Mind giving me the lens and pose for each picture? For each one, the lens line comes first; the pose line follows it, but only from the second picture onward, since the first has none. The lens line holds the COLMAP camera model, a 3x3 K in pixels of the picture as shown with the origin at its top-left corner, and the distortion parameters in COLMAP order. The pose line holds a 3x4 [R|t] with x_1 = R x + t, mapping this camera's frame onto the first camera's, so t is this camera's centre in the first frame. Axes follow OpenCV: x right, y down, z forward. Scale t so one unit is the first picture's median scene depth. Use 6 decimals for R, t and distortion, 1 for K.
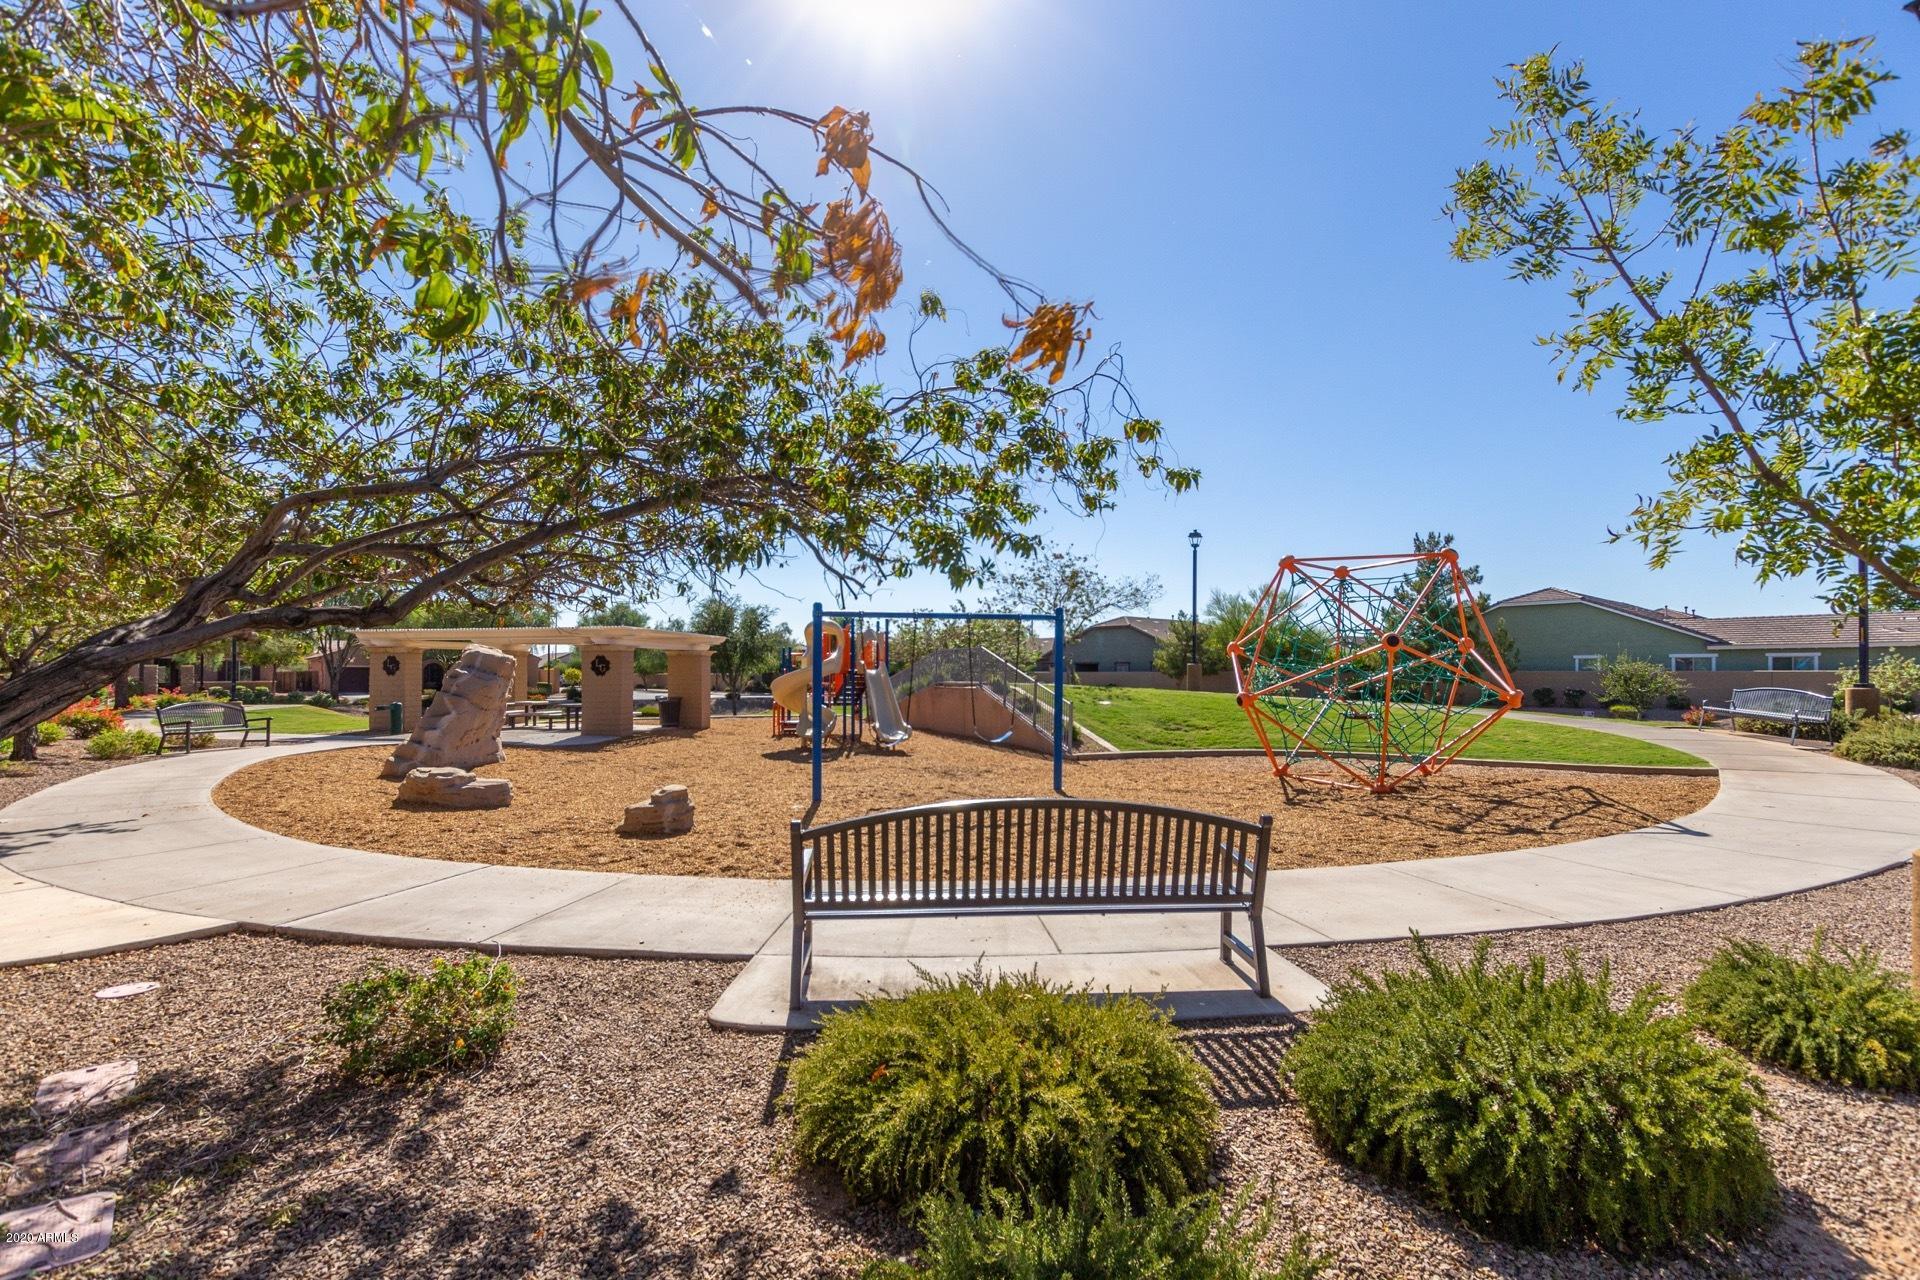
lens RADIAL K [[894.2, 0, 960.7], [0, 894.2, 641.9], [0, 0, 1]] dist [0.004817, -0.000275]
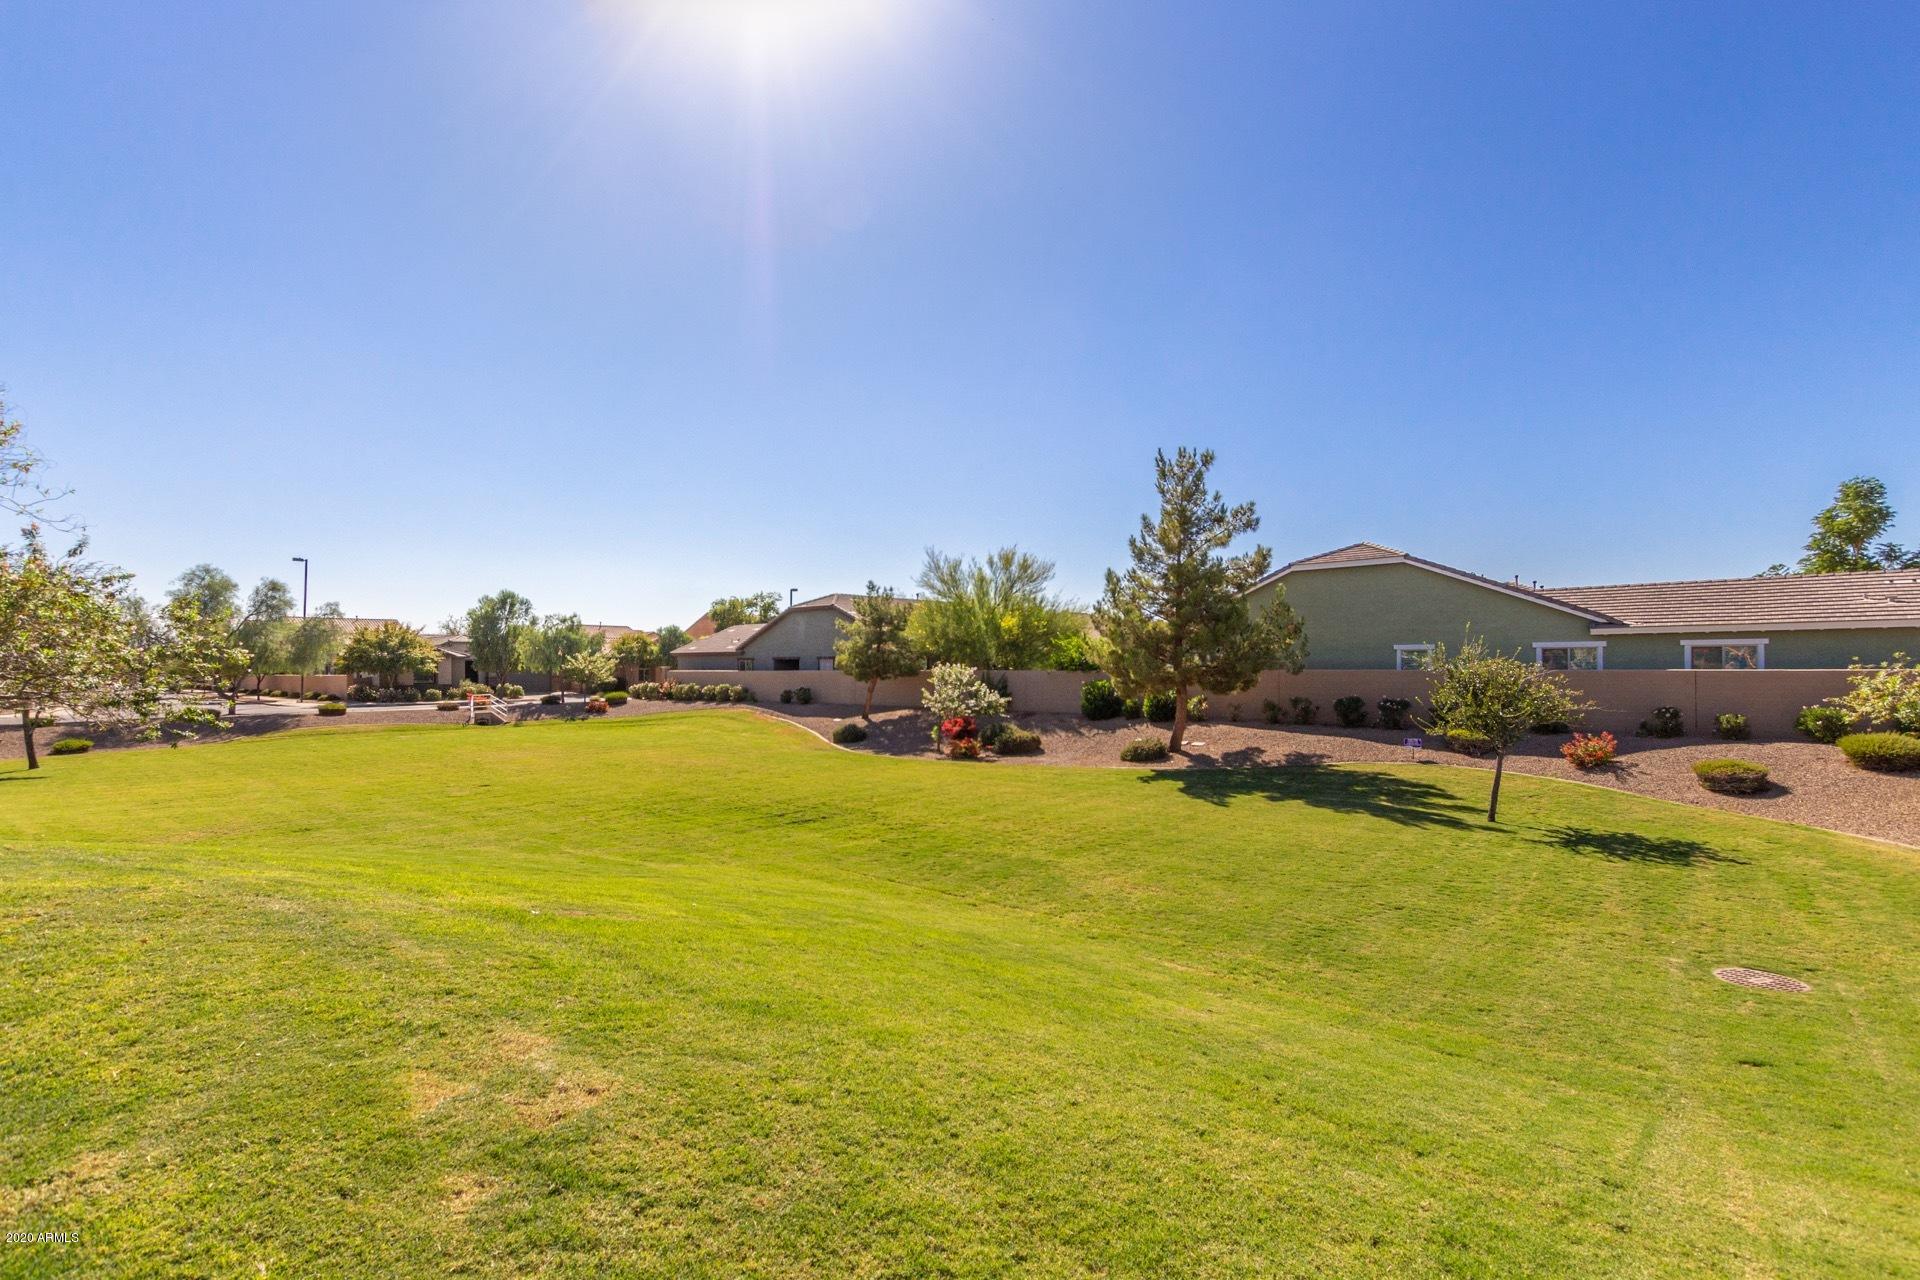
lens RADIAL K [[894.2, 0, 959.4], [0, 894.2, 639.5], [0, 0, 1]] dist [0.004817, -0.000275]
pose [[0.991692, -0.002152, 0.128618, 0.294341], [0.001550, 0.999987, 0.004779, 0.007706], [-0.128627, -0.004540, 0.991683, 0.406437]]
